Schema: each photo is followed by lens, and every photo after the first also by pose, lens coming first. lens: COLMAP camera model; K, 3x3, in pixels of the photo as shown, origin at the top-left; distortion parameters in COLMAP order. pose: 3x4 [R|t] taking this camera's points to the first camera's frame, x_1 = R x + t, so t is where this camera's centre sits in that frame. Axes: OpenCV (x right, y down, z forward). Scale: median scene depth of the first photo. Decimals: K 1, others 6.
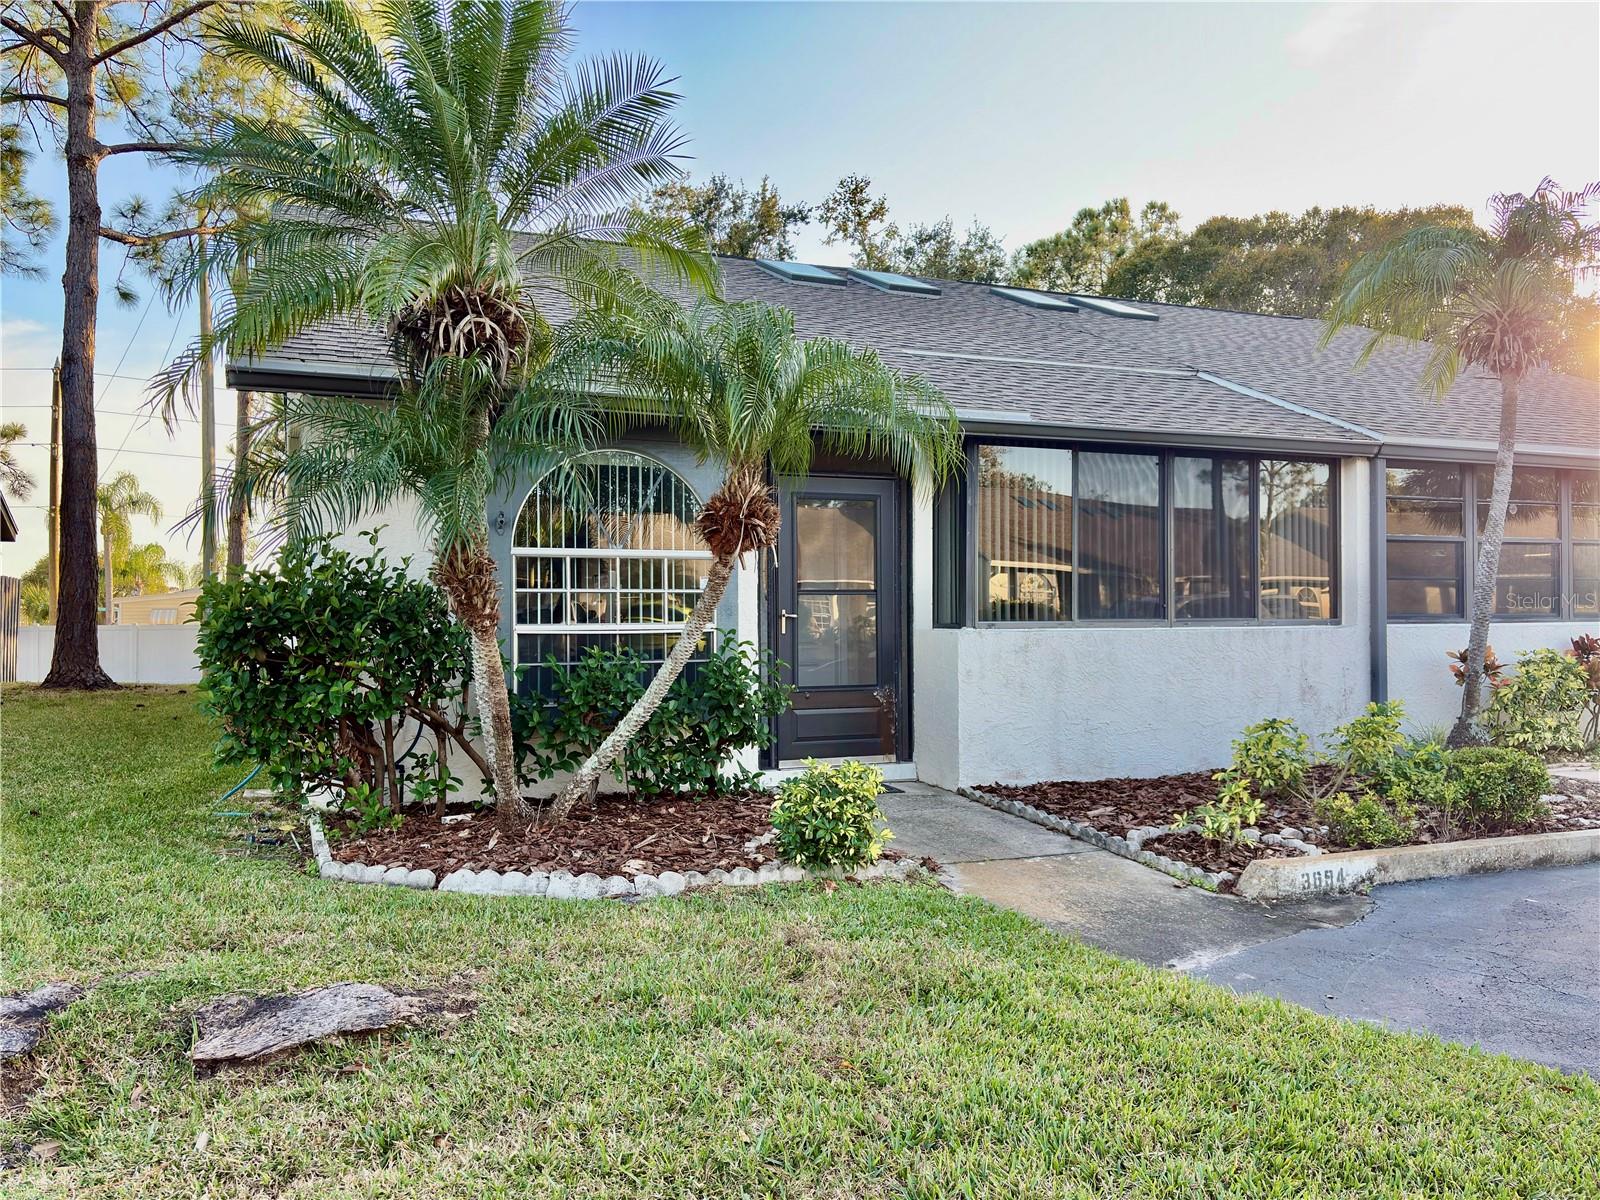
lens RADIAL K [[1215.0, 0, 800.0], [0, 1215.0, 600.0], [0, 0, 1]] dist [0.025631, -0.006893]
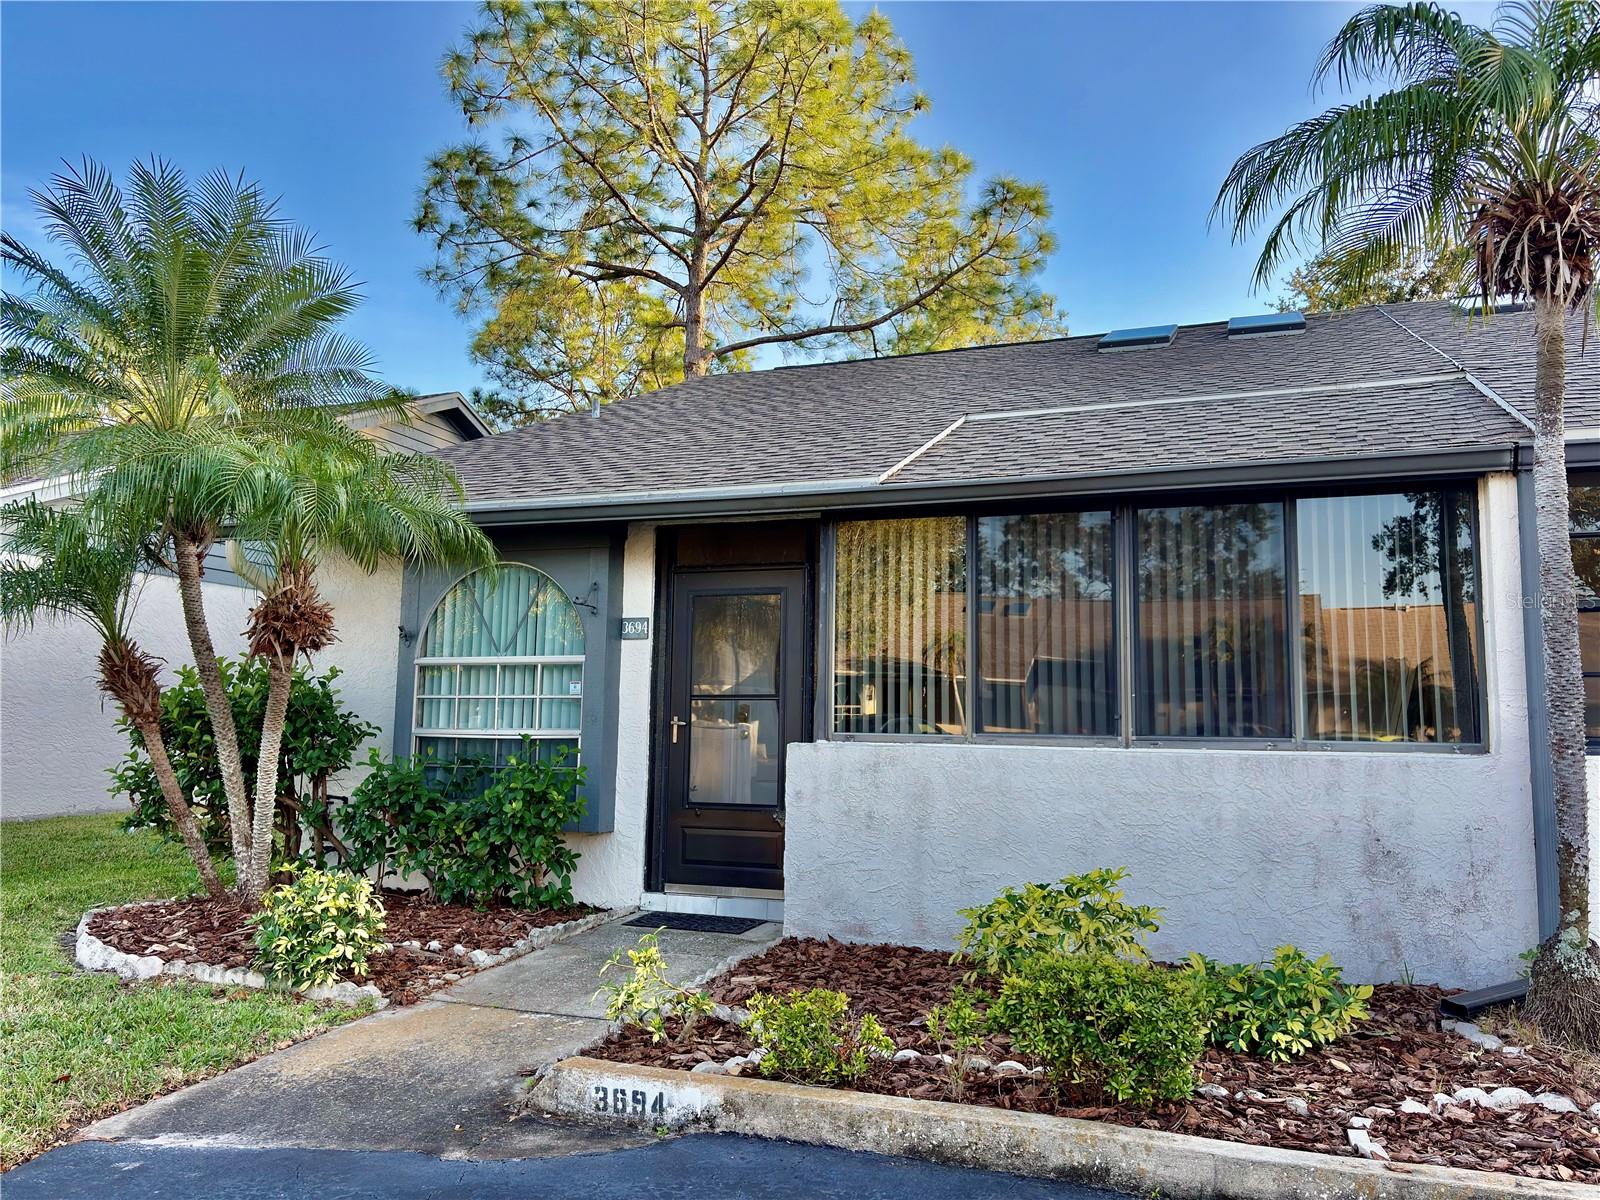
lens RADIAL K [[1215.0, 0, 800.0], [0, 1215.0, 600.0], [0, 0, 1]] dist [0.025631, -0.006893]
pose [[0.738324, -0.059850, -0.671786, 0.693497], [-0.010281, 0.994940, -0.099940, 0.010691], [0.674368, 0.080694, 0.733973, 0.382100]]
